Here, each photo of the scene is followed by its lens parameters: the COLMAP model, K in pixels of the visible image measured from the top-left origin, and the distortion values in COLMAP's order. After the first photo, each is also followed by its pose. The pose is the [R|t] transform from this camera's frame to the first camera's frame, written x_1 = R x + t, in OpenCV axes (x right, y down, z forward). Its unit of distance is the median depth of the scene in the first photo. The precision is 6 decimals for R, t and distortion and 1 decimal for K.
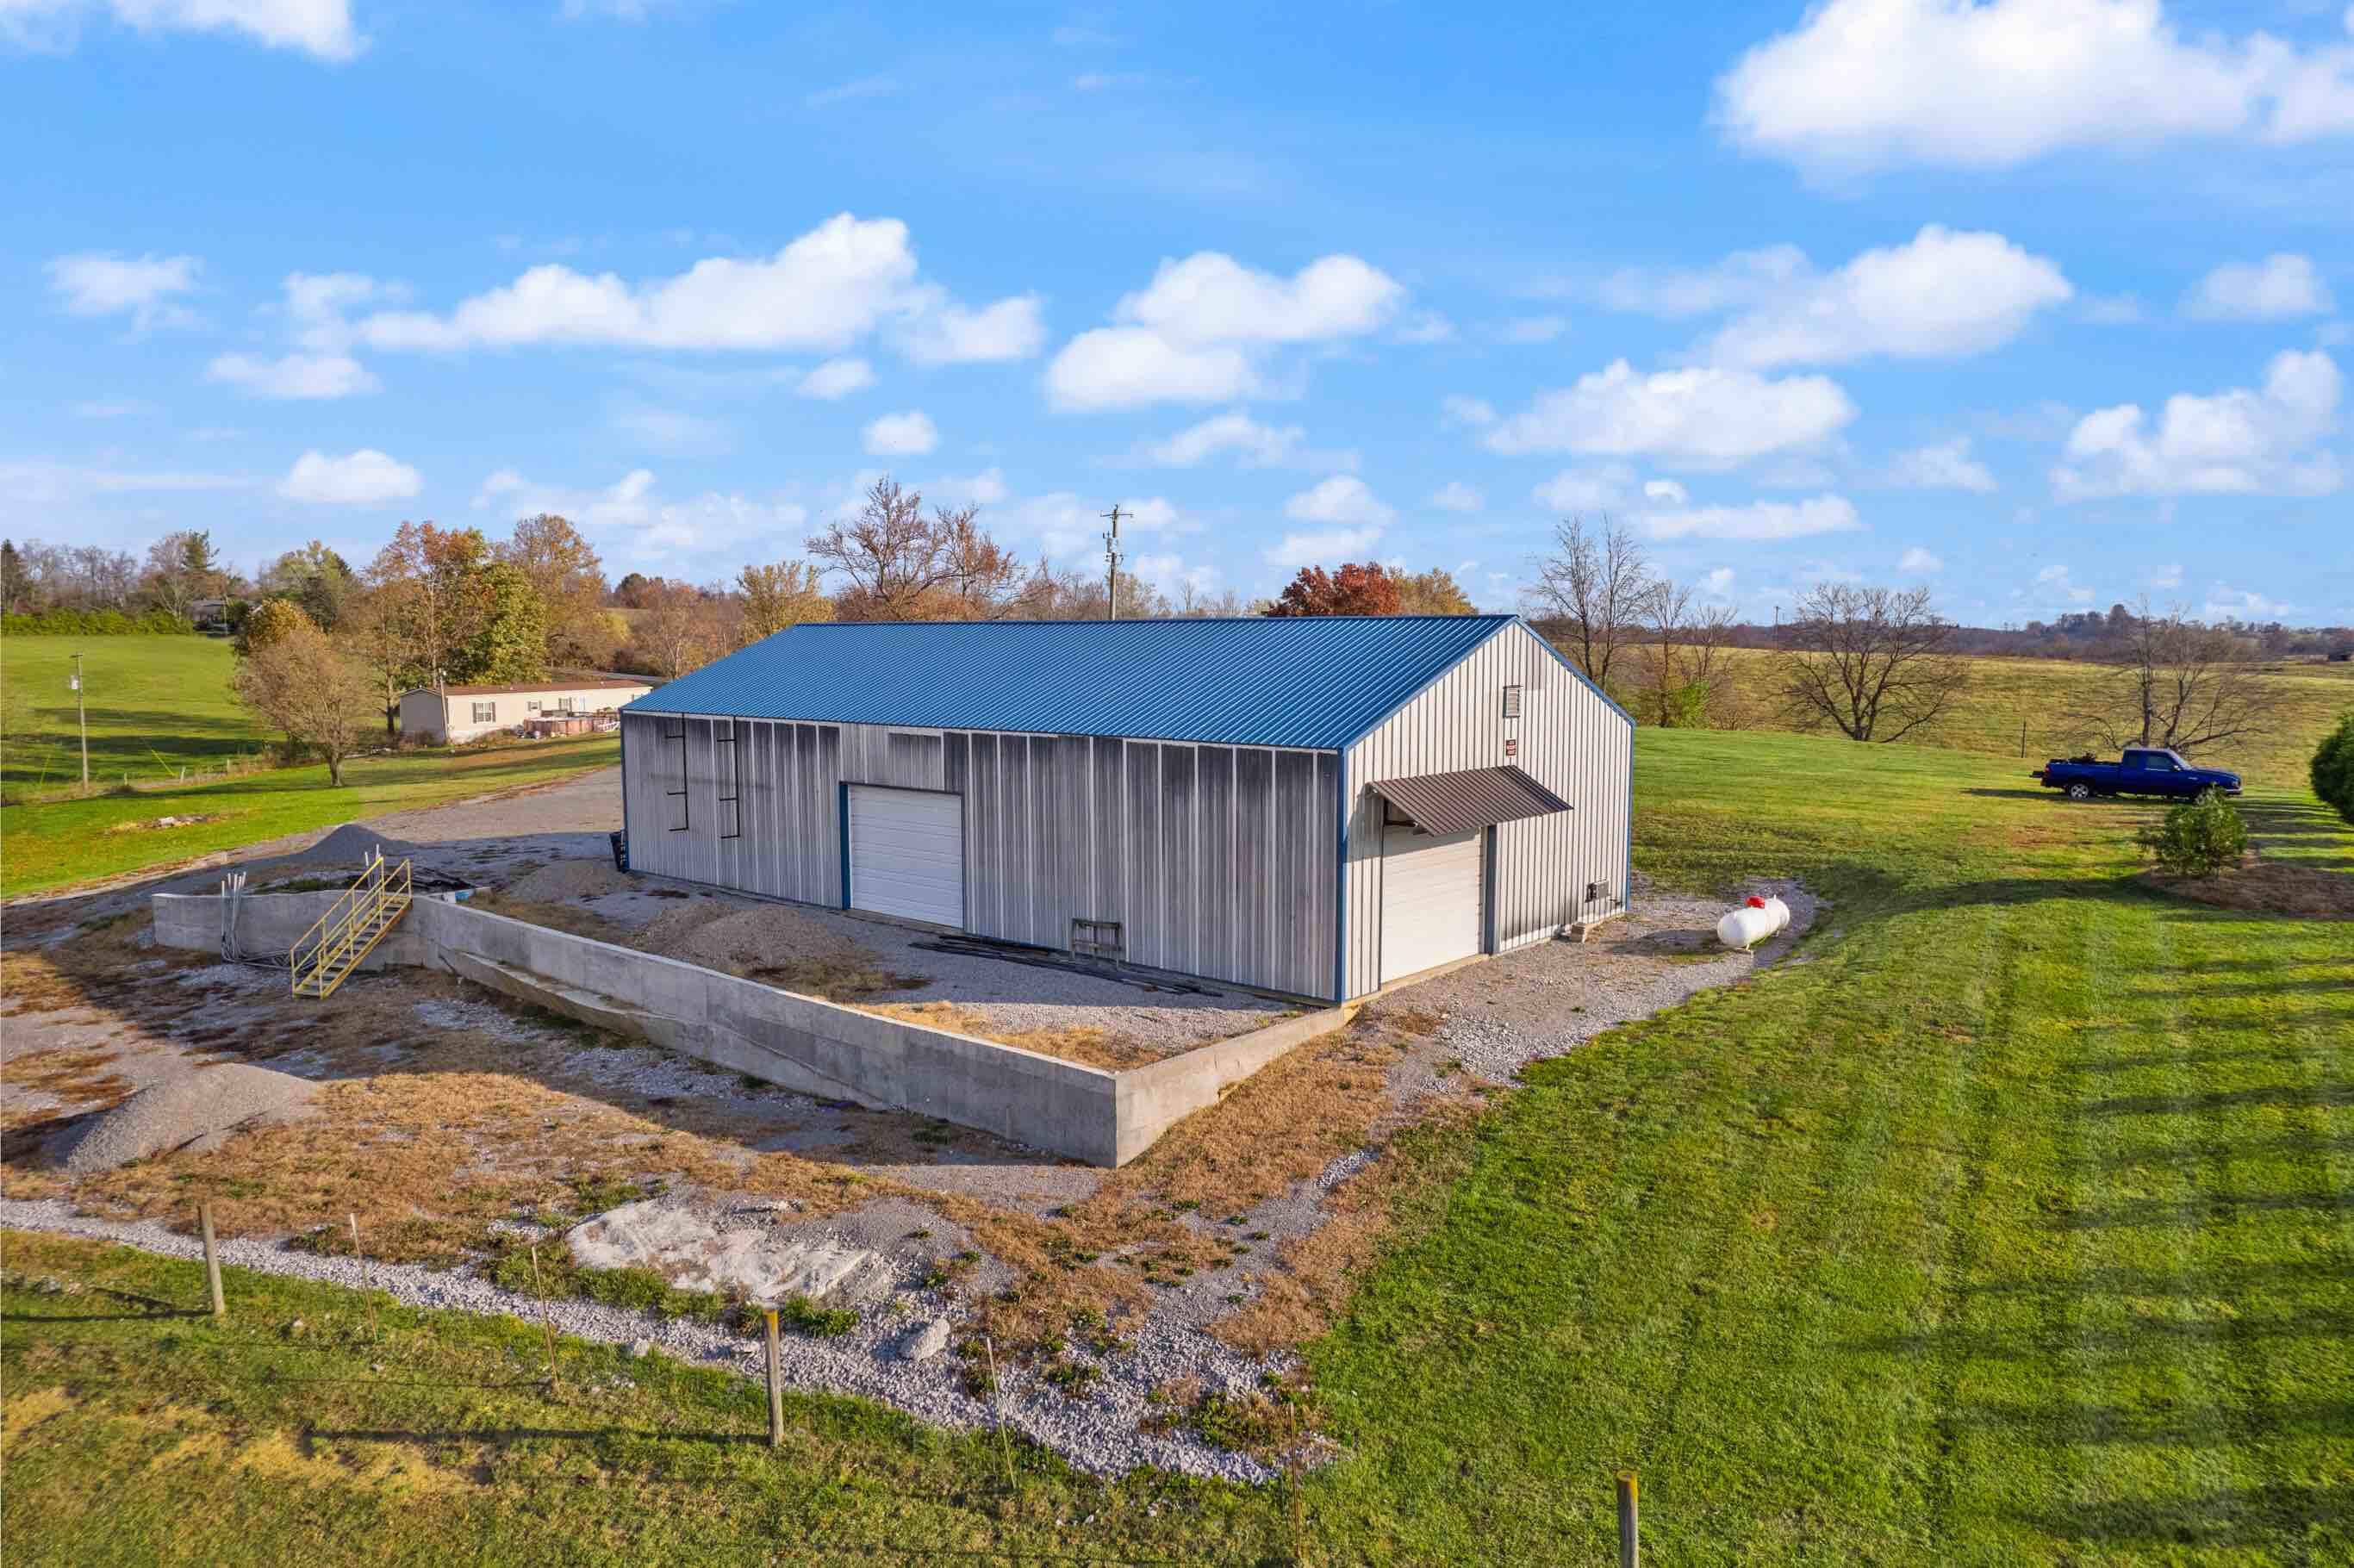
lens RADIAL K [[1562.1, 0, 1177.0], [0, 1562.1, 784.0], [0, 0, 1]] dist [-0.081386, 0.074357]
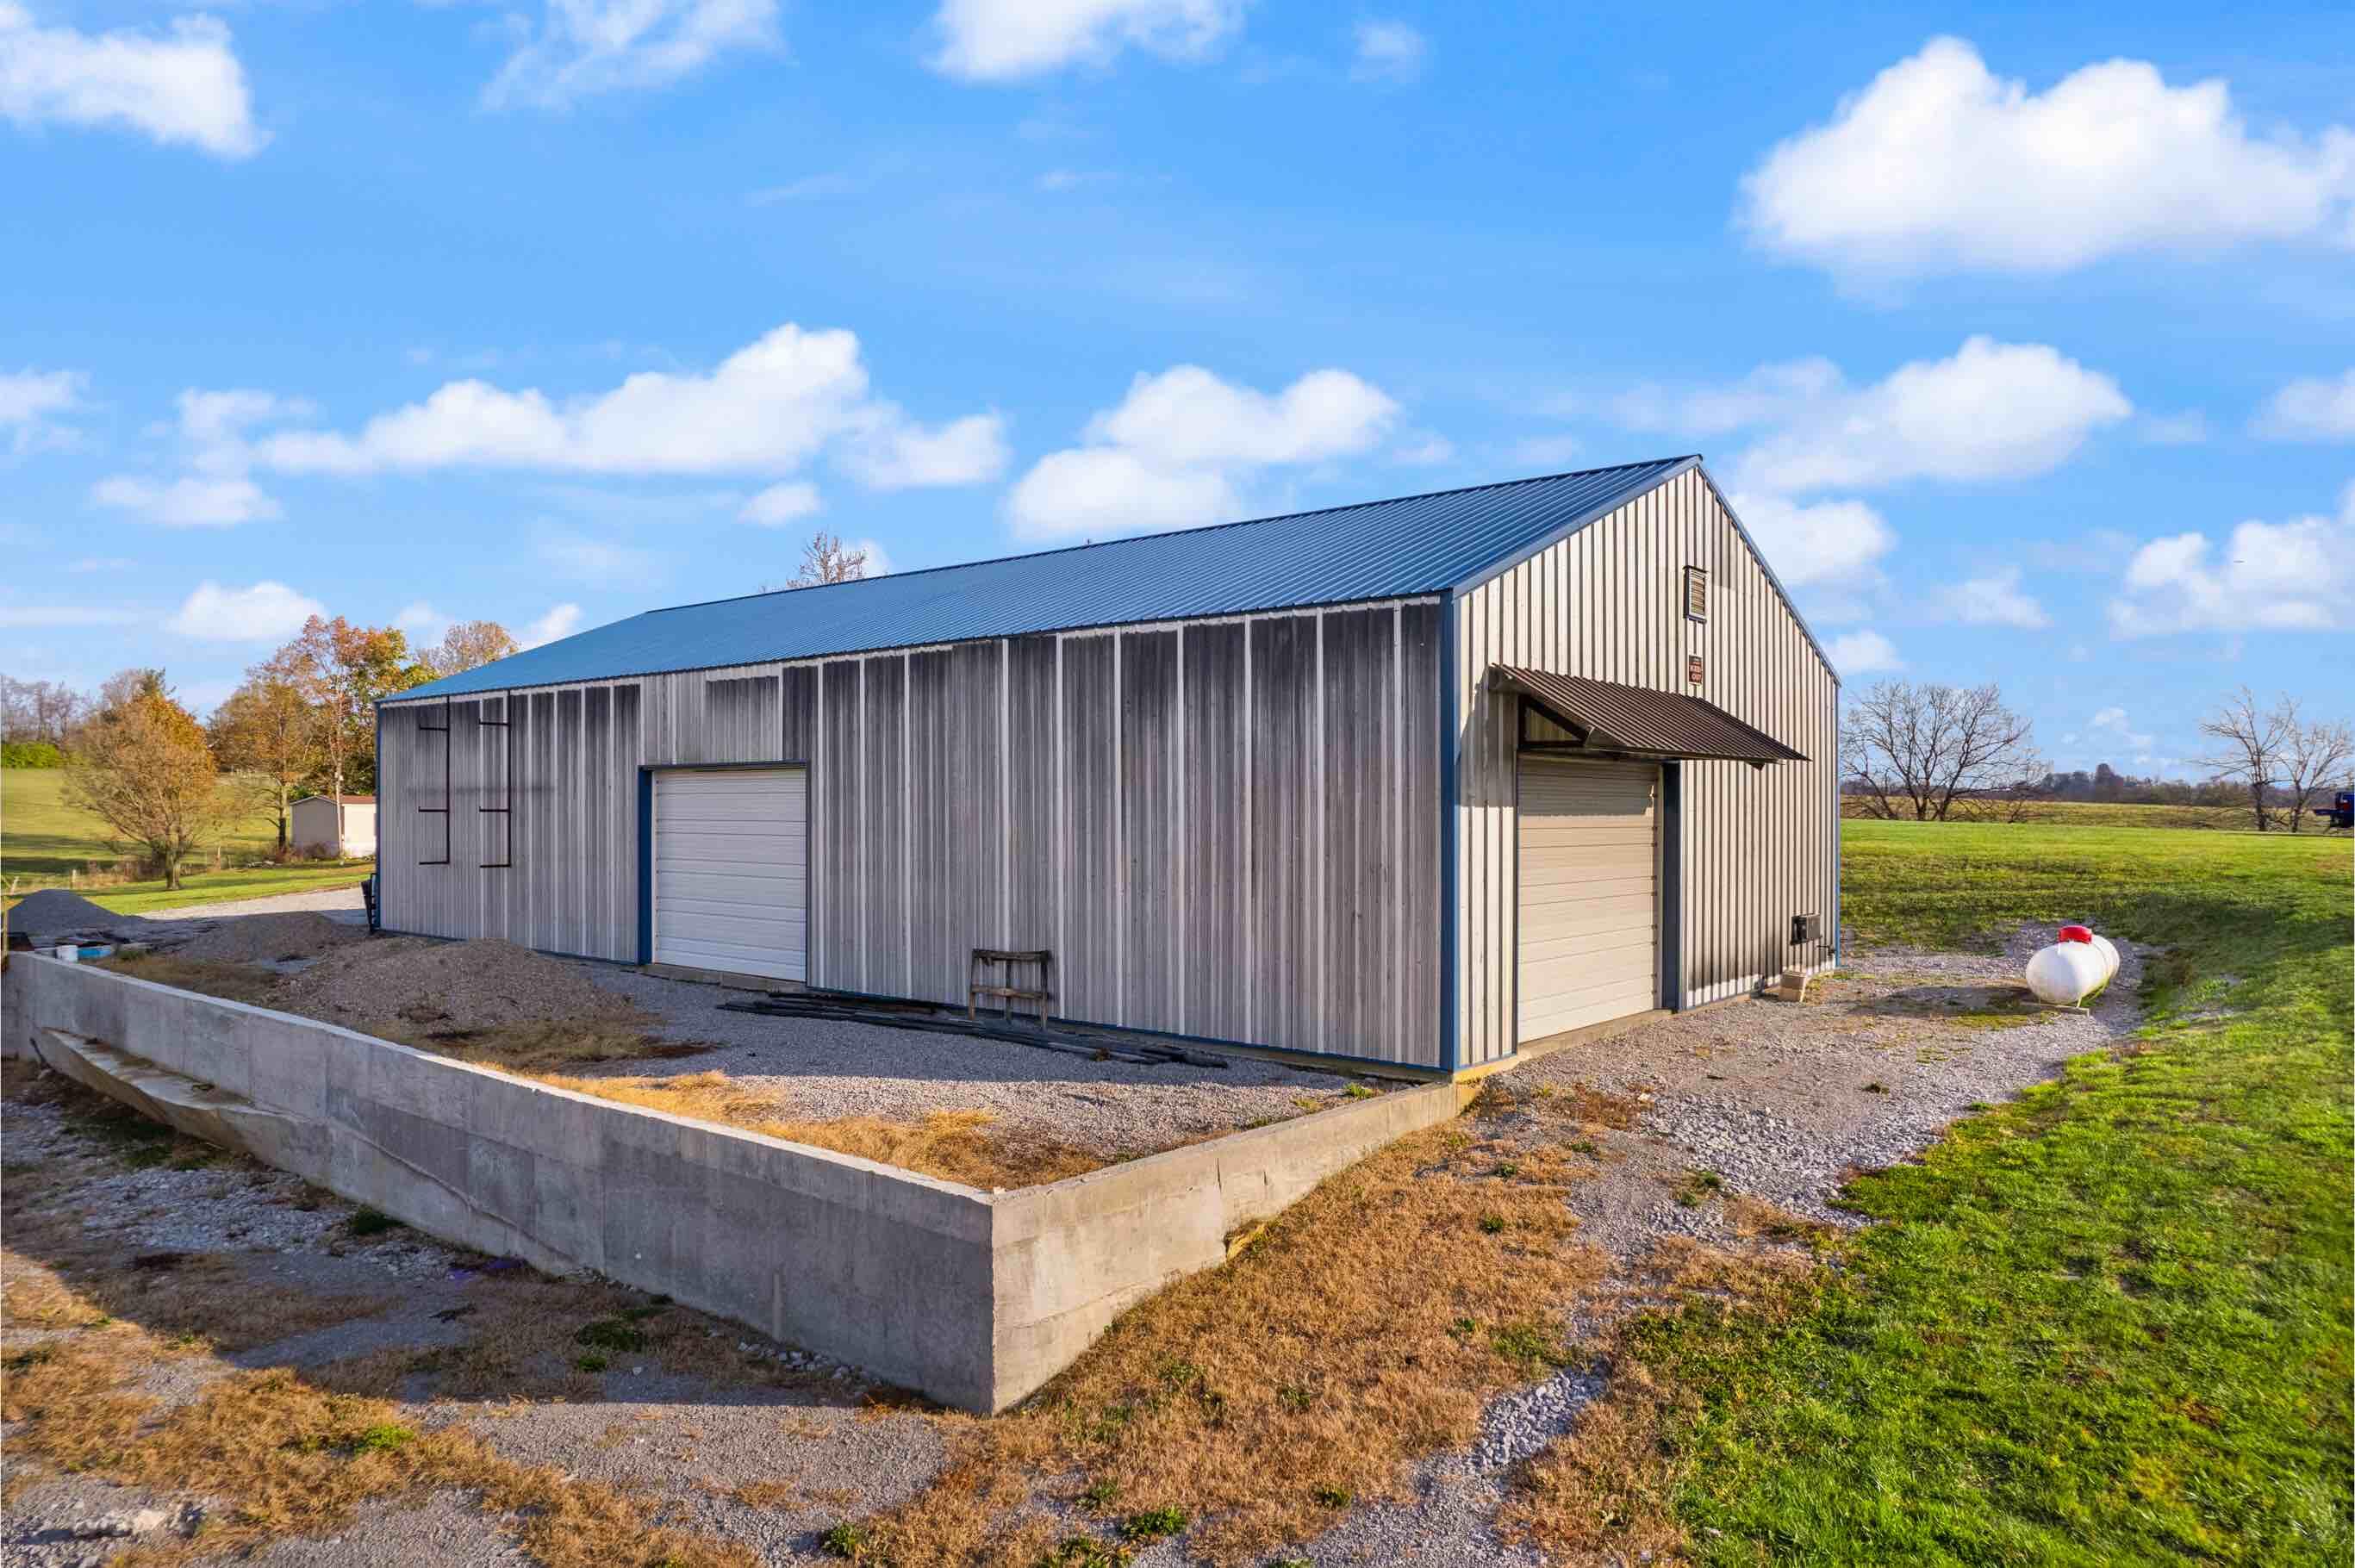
lens RADIAL K [[1562.7, 0, 1177.5], [0, 1562.7, 784.0], [0, 0, 1]] dist [-0.081386, 0.074357]
pose [[0.999970, 0.001532, 0.007579, 0.007446], [-0.000733, 0.994532, -0.104429, 0.097256], [-0.007697, 0.104420, 0.994503, 0.458782]]
